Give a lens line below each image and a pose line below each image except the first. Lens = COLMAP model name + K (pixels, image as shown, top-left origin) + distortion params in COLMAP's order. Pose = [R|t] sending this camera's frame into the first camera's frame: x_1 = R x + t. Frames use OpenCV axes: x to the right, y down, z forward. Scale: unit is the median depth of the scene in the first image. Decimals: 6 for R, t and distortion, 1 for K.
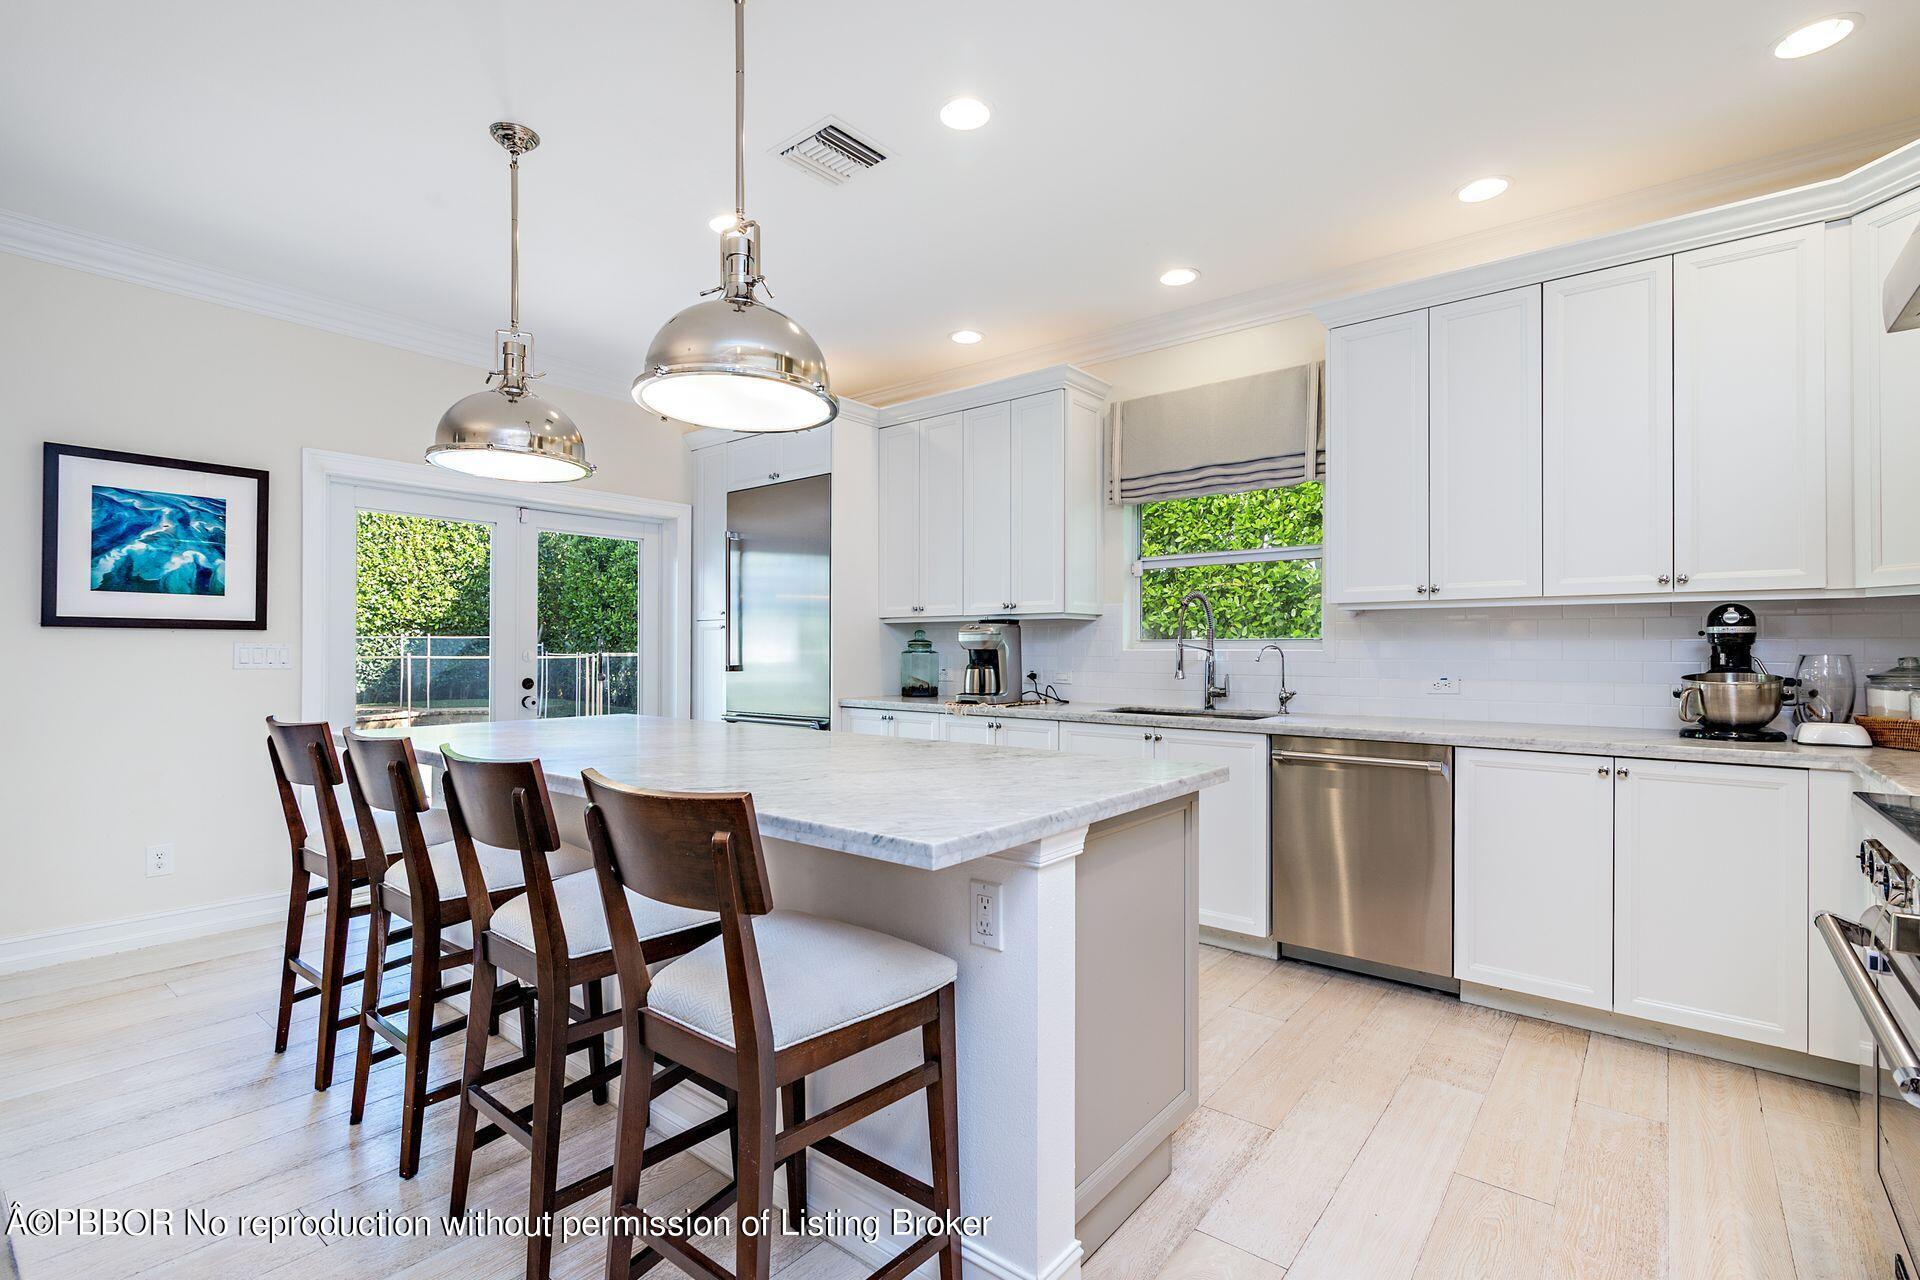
lens RADIAL K [[873.0, 0, 966.2], [0, 873.0, 639.5], [0, 0, 1]] dist [-0.001300, 0.000462]
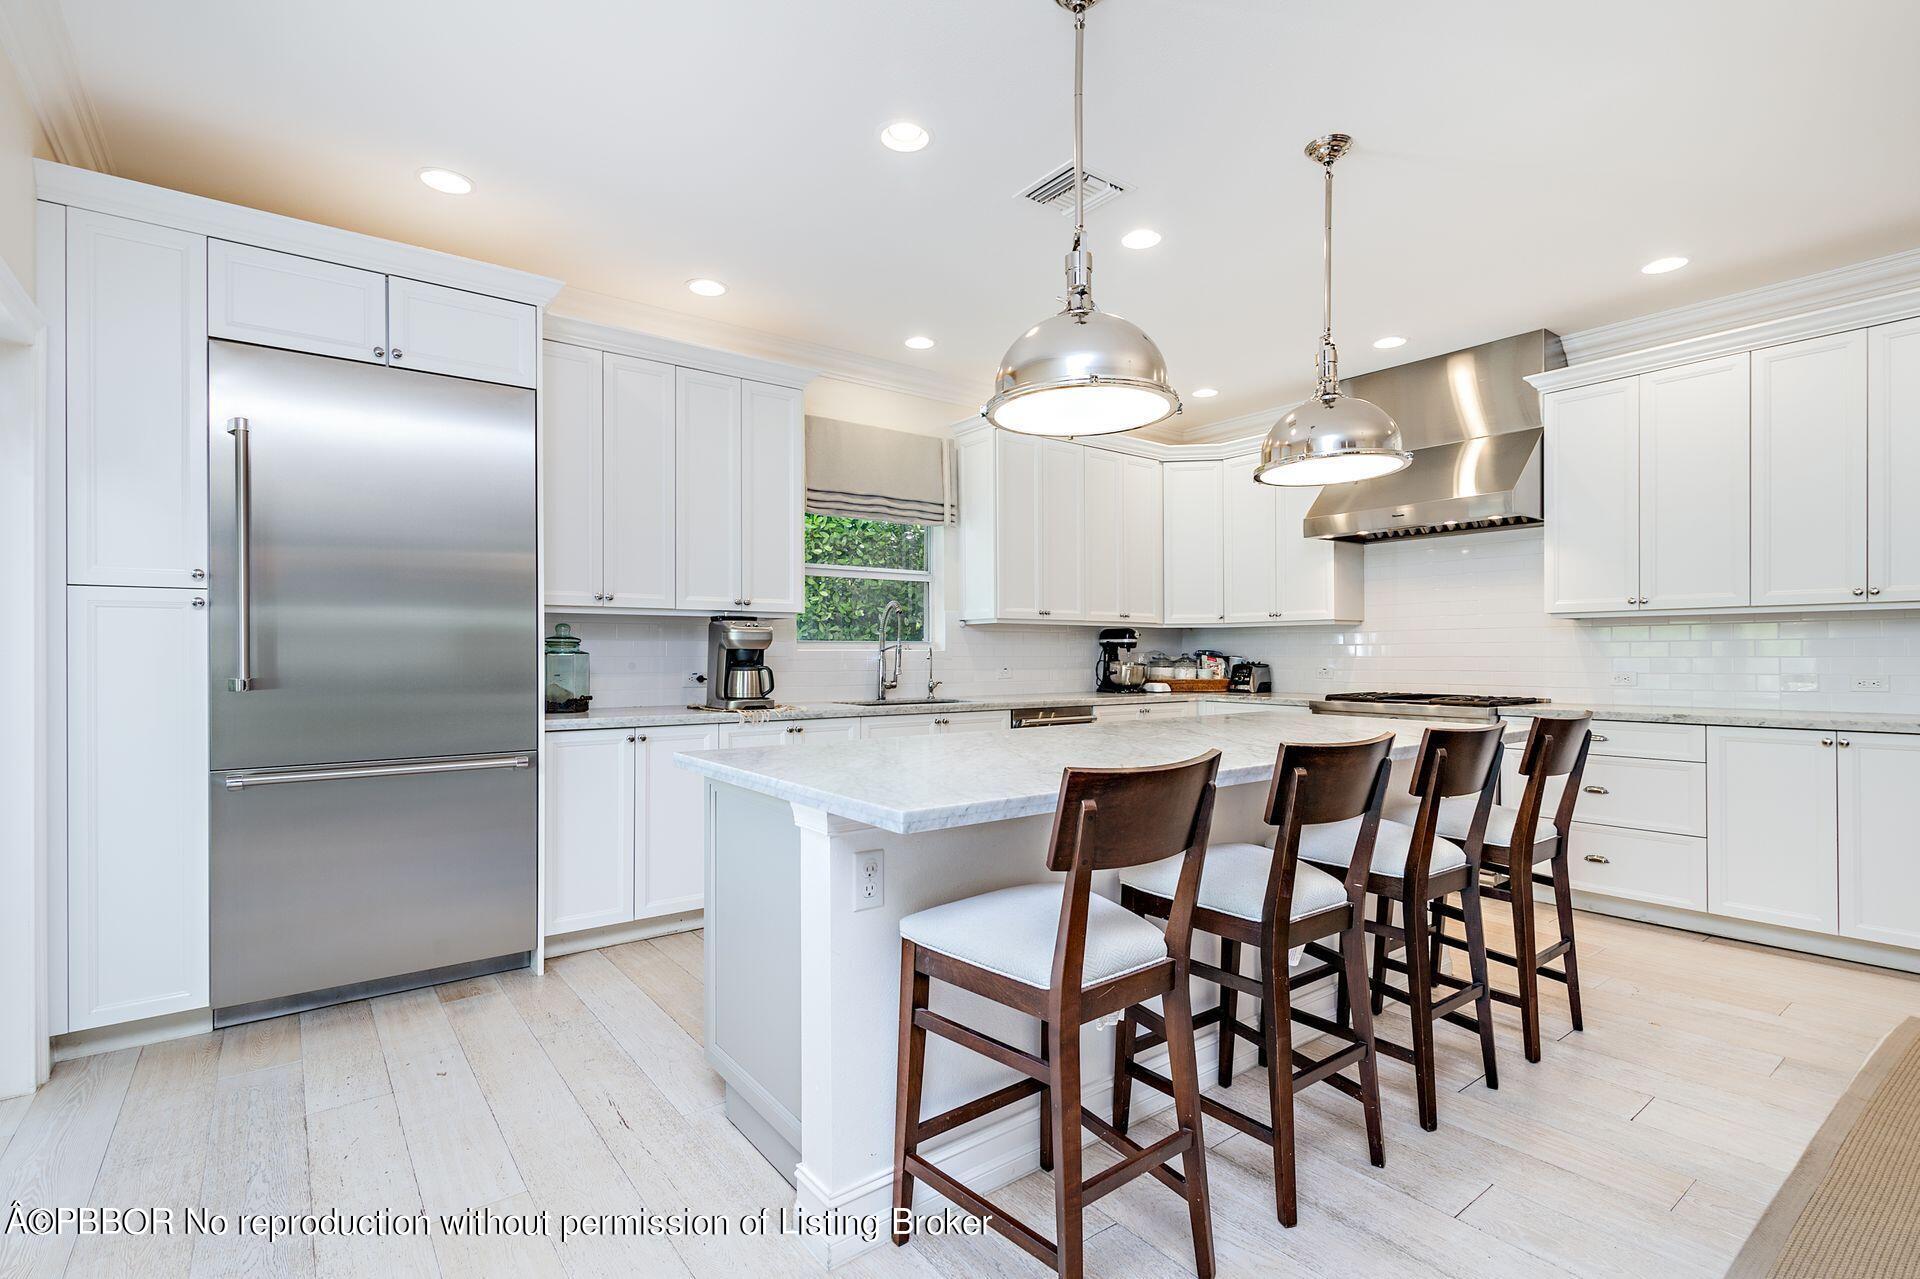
lens RADIAL K [[892.0, 0, 961.6], [0, 892.0, 646.2], [0, 0, 1]] dist [-0.001152, -0.000175]
pose [[0.238719, 0.007404, 0.971061, -1.017659], [-0.008330, 0.999950, -0.005577, 0.014180], [-0.971053, -0.006757, 0.238768, 0.693747]]
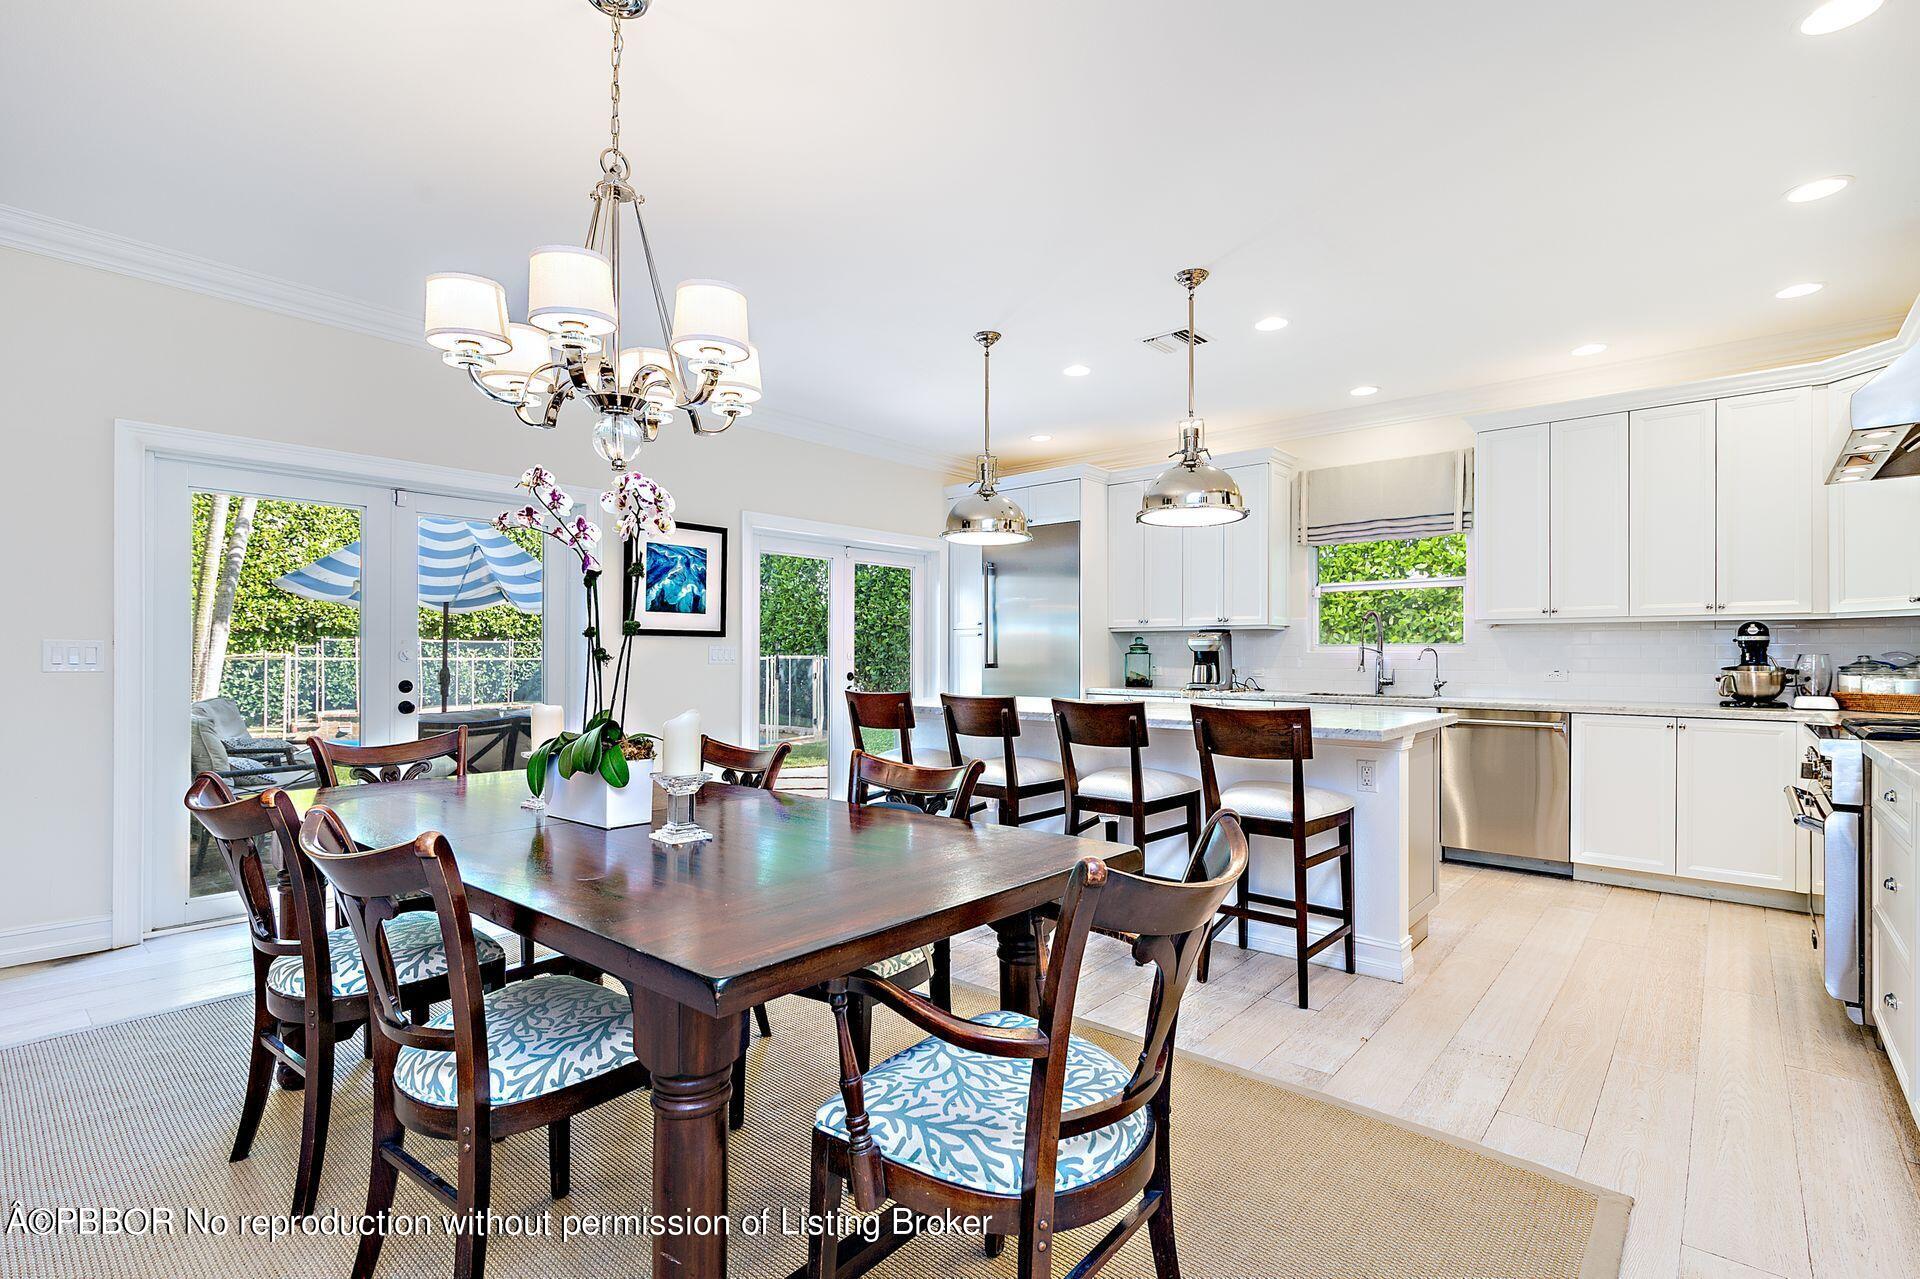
lens RADIAL K [[892.0, 0, 961.6], [0, 892.0, 646.2], [0, 0, 1]] dist [-0.001152, -0.000175]
pose [[0.999316, 0.000687, -0.036978, -0.389371], [-0.000613, 0.999998, 0.002020, 0.000745], [0.036979, -0.001996, 0.999314, -0.522534]]
